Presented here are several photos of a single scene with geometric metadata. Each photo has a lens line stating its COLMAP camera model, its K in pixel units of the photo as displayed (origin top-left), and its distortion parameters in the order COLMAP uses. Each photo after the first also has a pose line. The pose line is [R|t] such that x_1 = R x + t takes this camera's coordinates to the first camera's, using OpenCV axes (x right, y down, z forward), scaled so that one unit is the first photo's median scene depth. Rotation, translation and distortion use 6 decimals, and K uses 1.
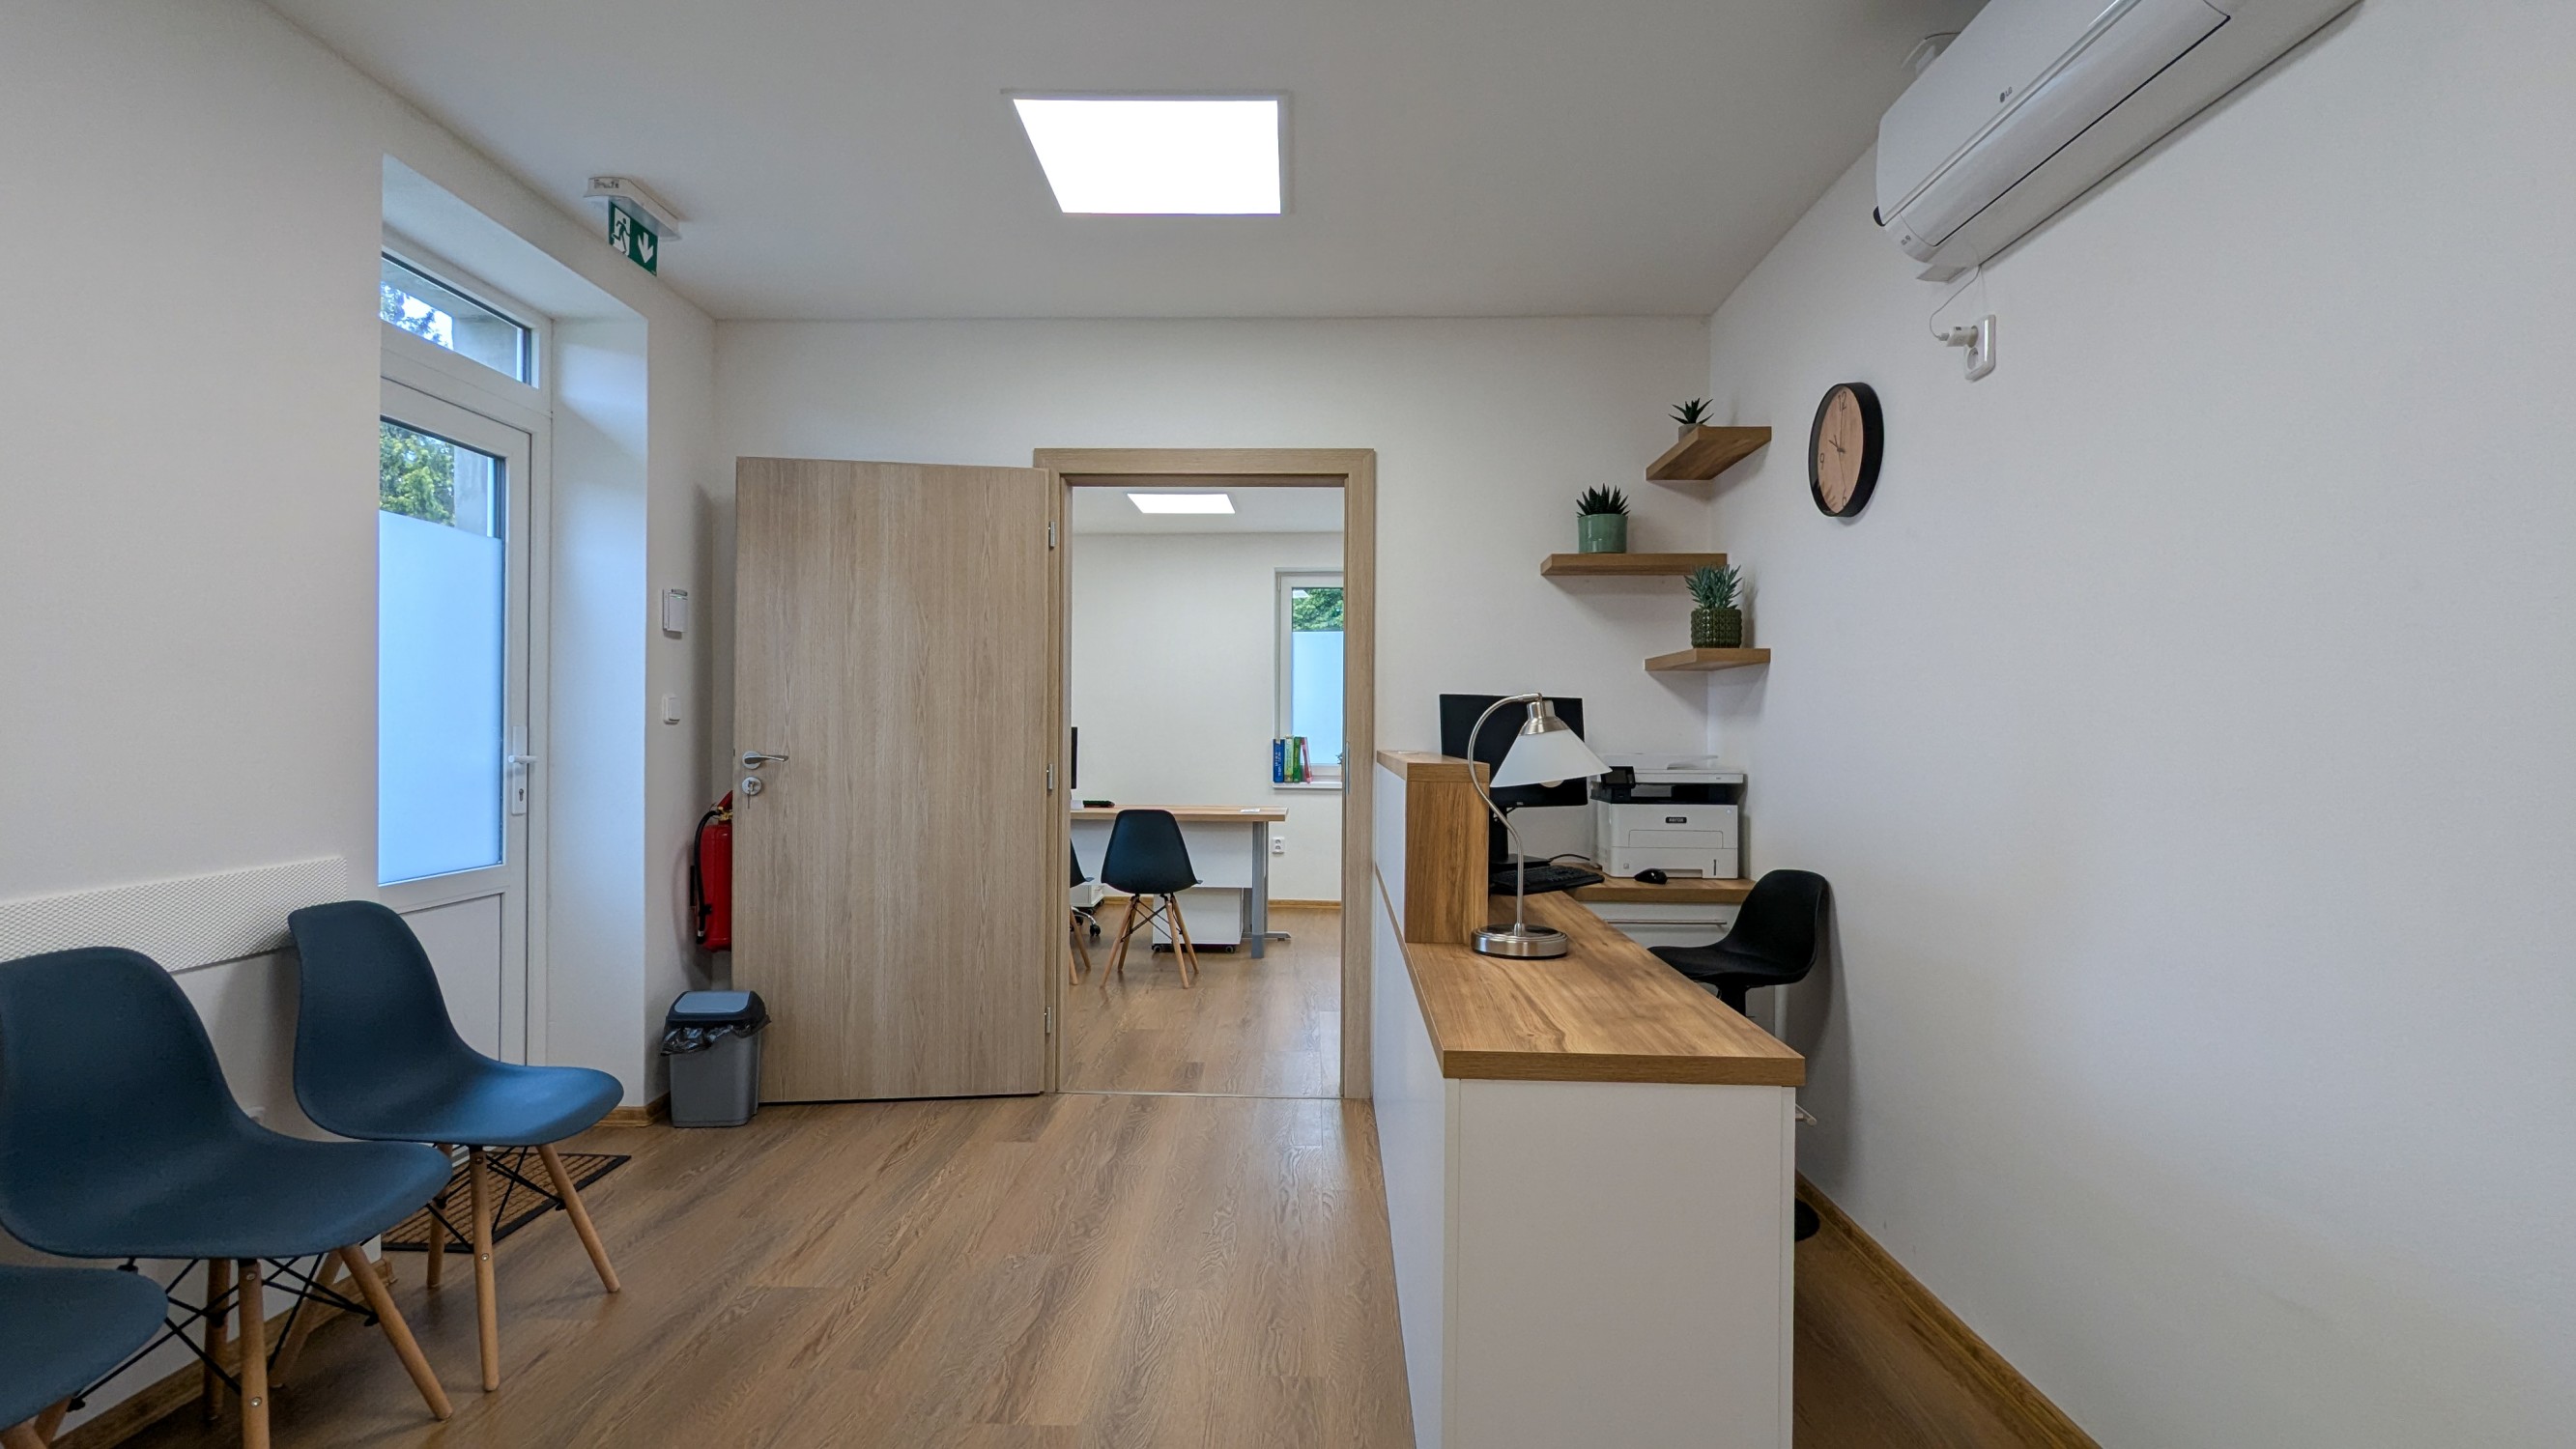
lens RADIAL K [[1203.6, 0, 1286.1], [0, 1203.6, 732.5], [0, 0, 1]] dist [-0.011118, 0.000345]
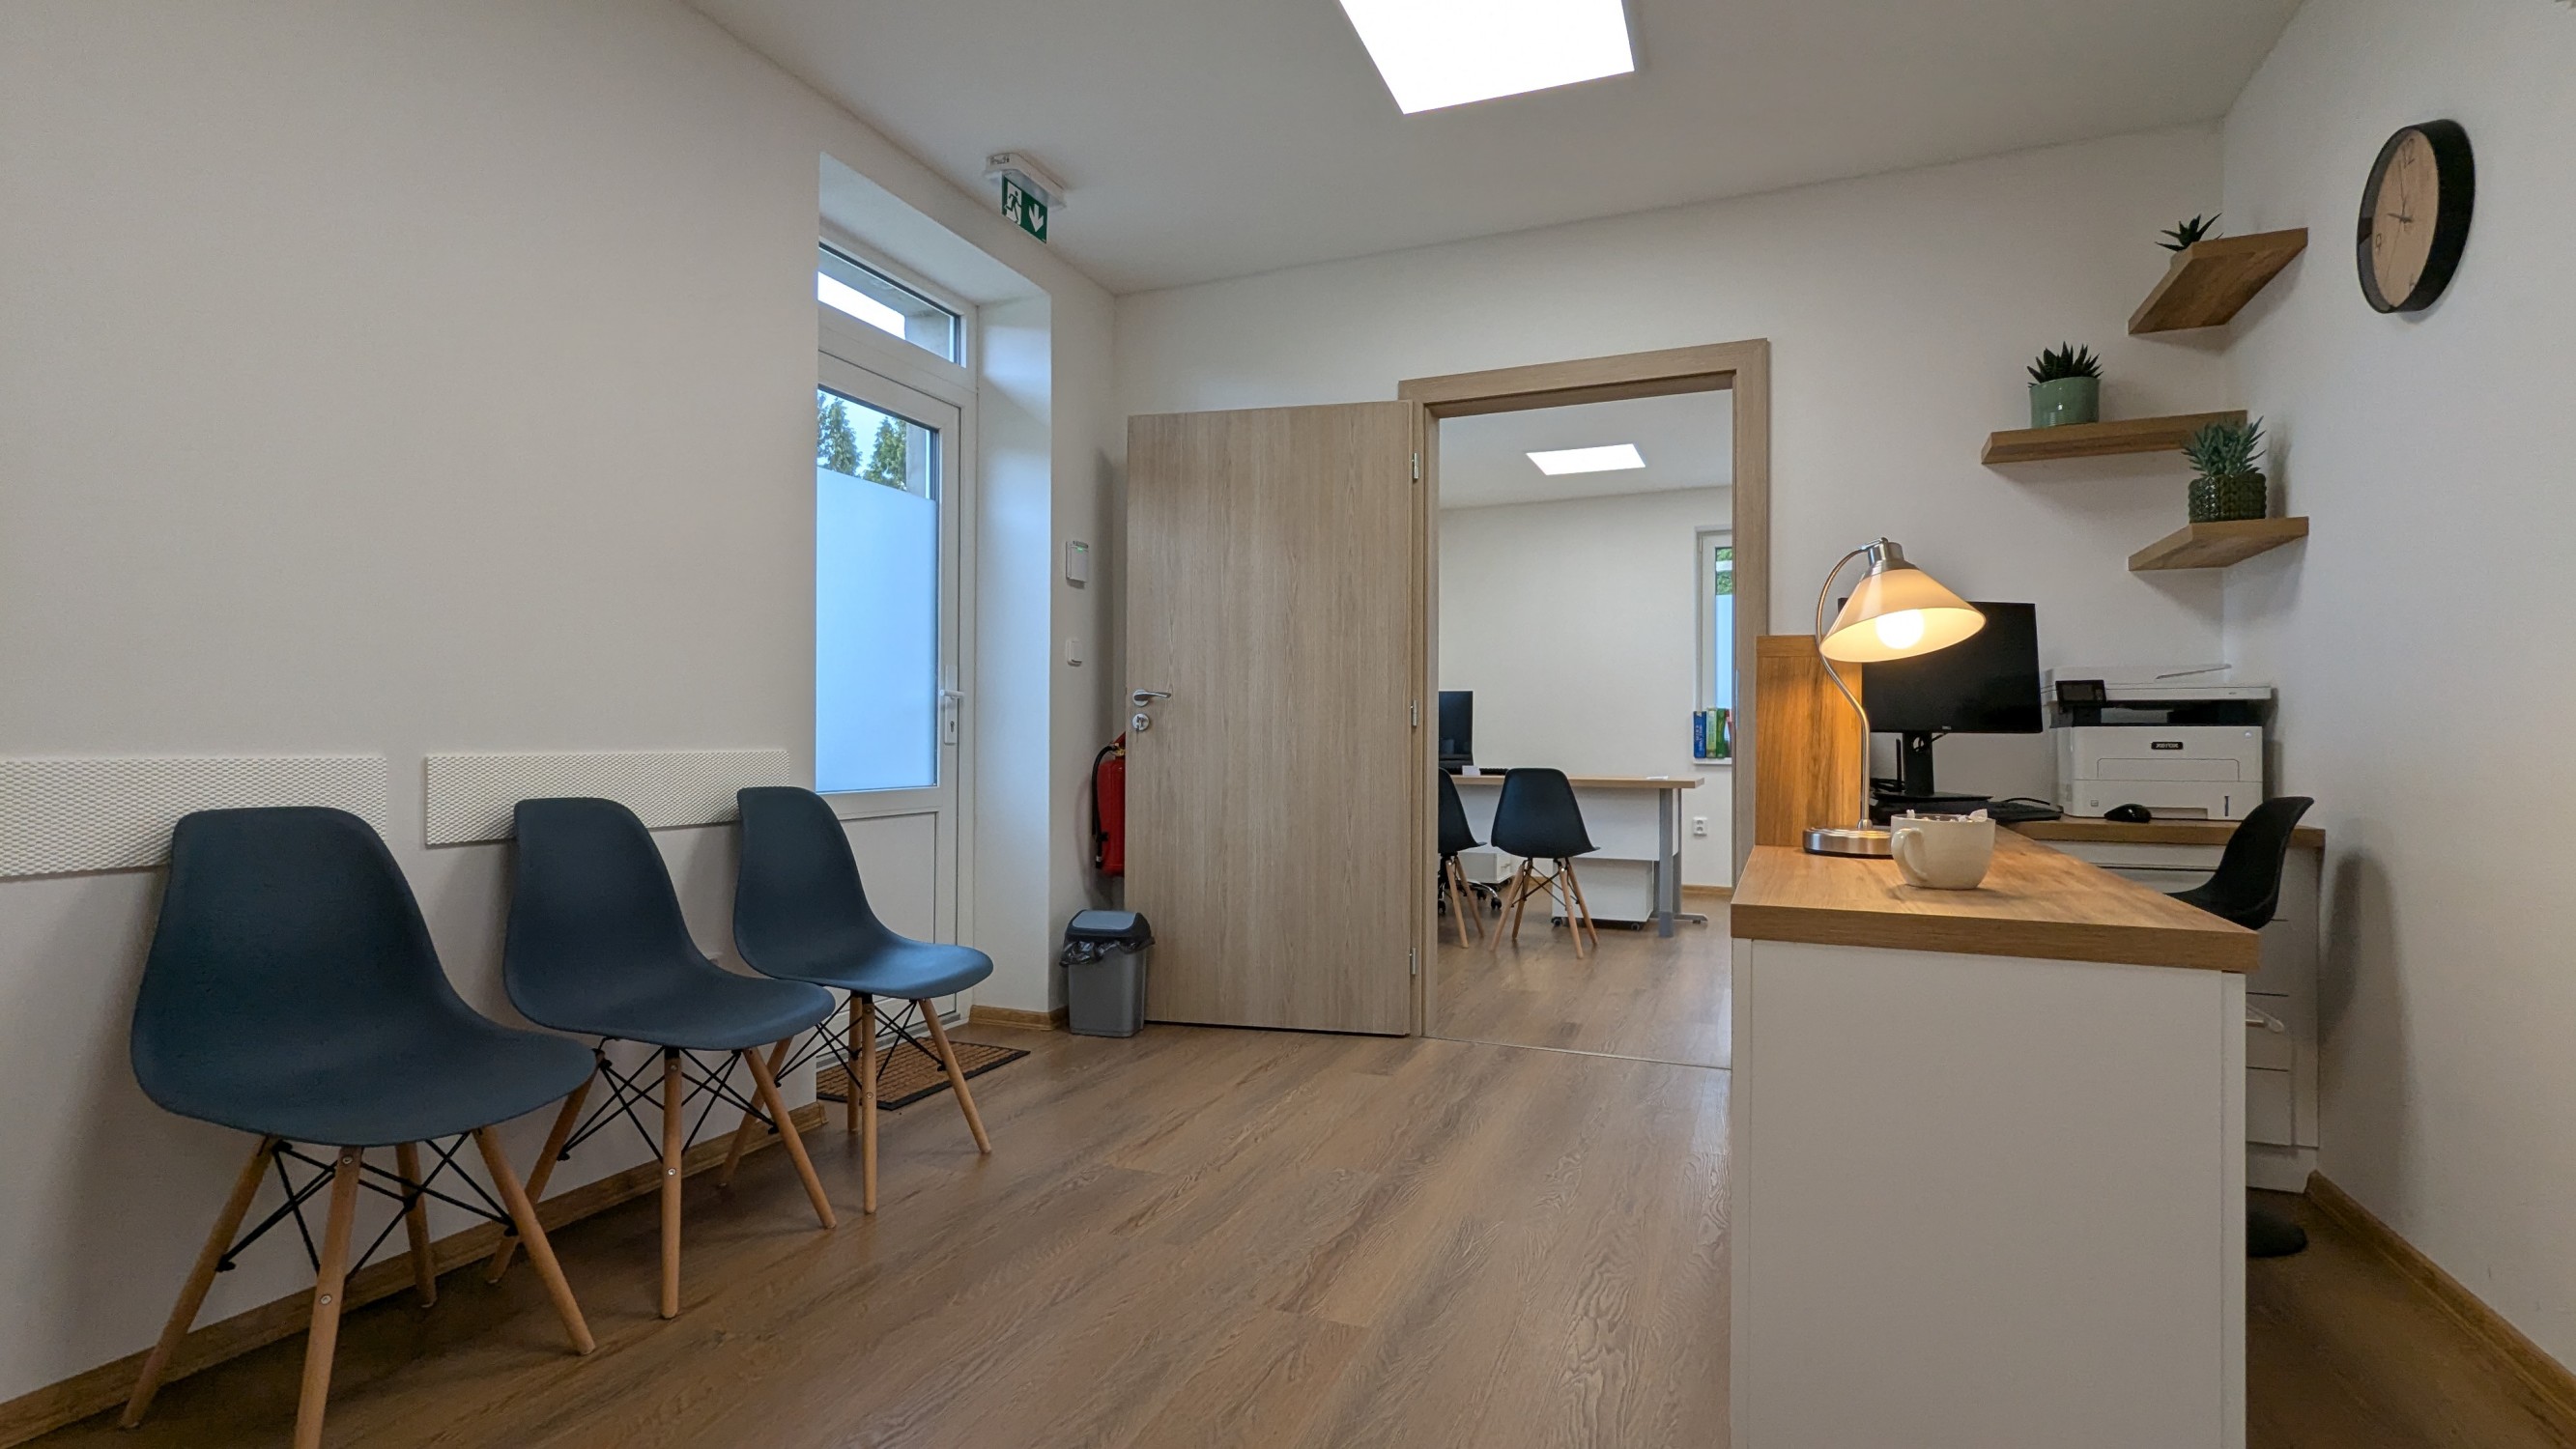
lens RADIAL K [[1203.6, 0, 1284.6], [0, 1203.6, 726.2], [0, 0, 1]] dist [-0.000777, 0.000196]
pose [[0.934385, -0.005016, -0.356231, 0.061700], [0.001081, 0.999936, -0.011243, 0.066448], [0.356264, 0.010120, 0.934330, 0.049867]]
